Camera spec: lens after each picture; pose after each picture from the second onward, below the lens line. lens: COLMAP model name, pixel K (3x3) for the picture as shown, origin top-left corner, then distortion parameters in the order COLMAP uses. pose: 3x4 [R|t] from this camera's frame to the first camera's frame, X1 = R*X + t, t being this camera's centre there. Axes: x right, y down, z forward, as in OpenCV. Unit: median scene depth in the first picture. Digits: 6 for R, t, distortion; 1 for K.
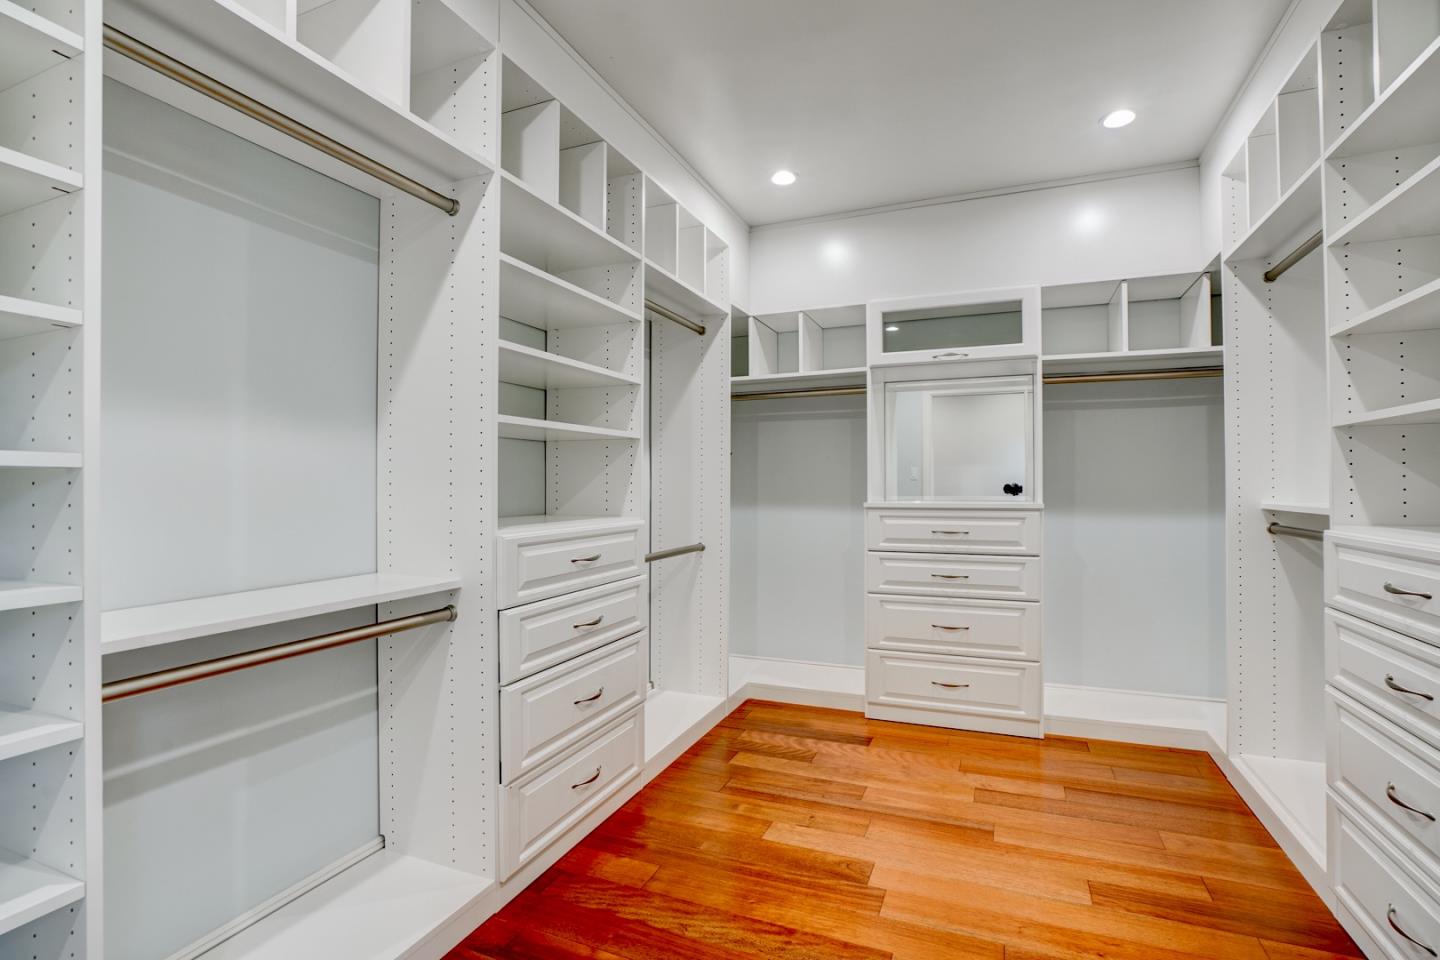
lens RADIAL K [[689.1, 0, 718.5], [0, 689.1, 484.0], [0, 0, 1]] dist [-0.062625, 0.021299]
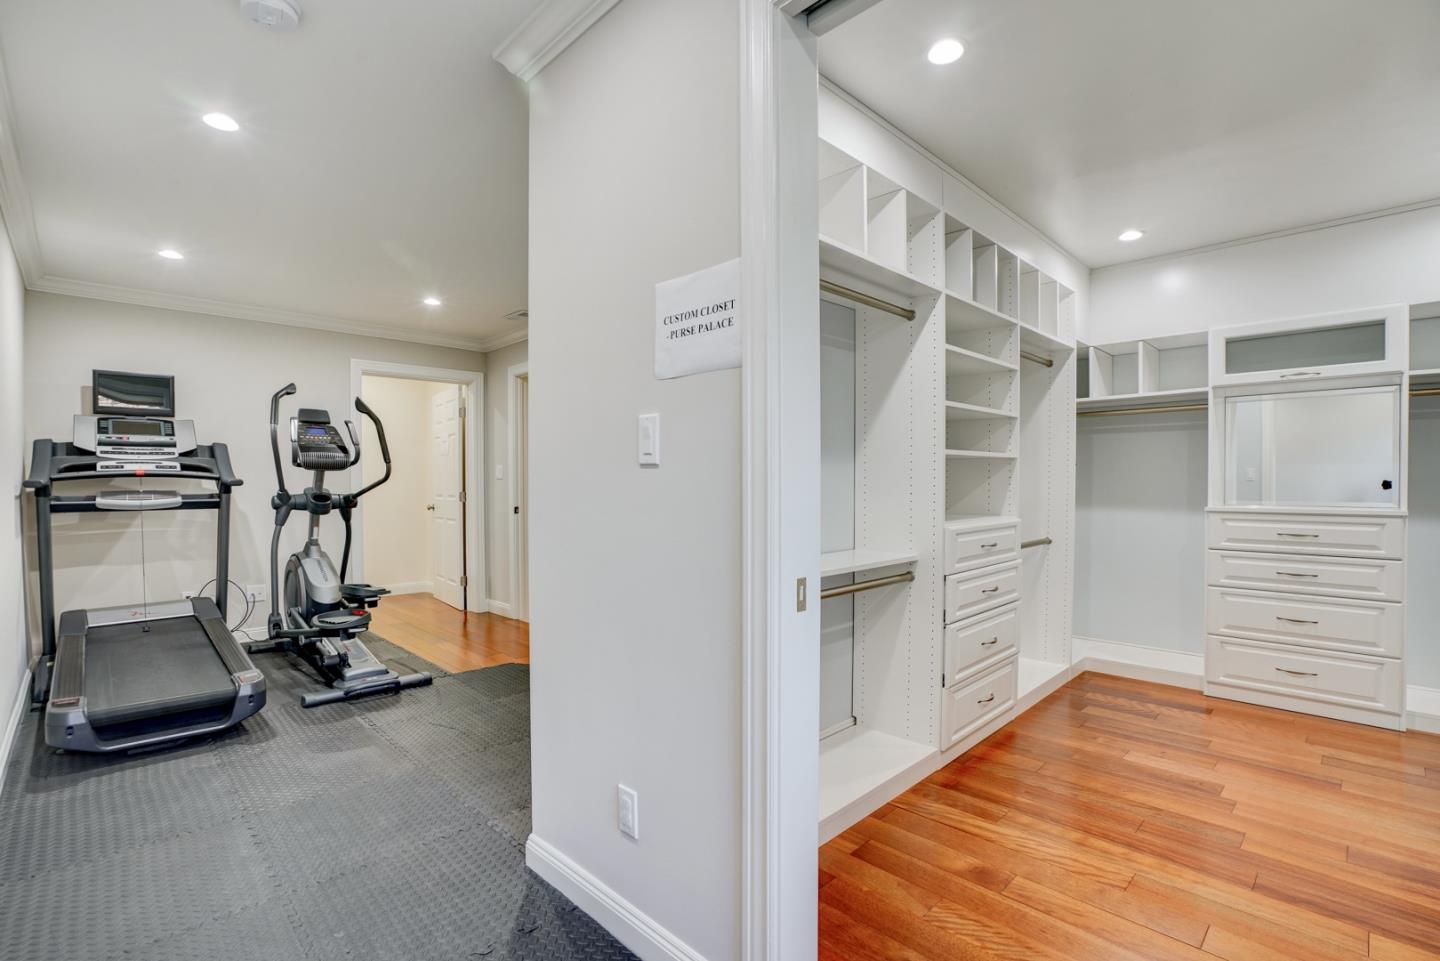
lens RADIAL K [[665.2, 0, 716.6], [0, 665.2, 490.2], [0, 0, 1]] dist [-0.056424, 0.018844]
pose [[0.918980, 0.006161, -0.394256, -0.129326], [-0.000101, 0.999882, 0.015388, -0.020044], [0.394304, -0.014102, 0.918872, -0.363608]]
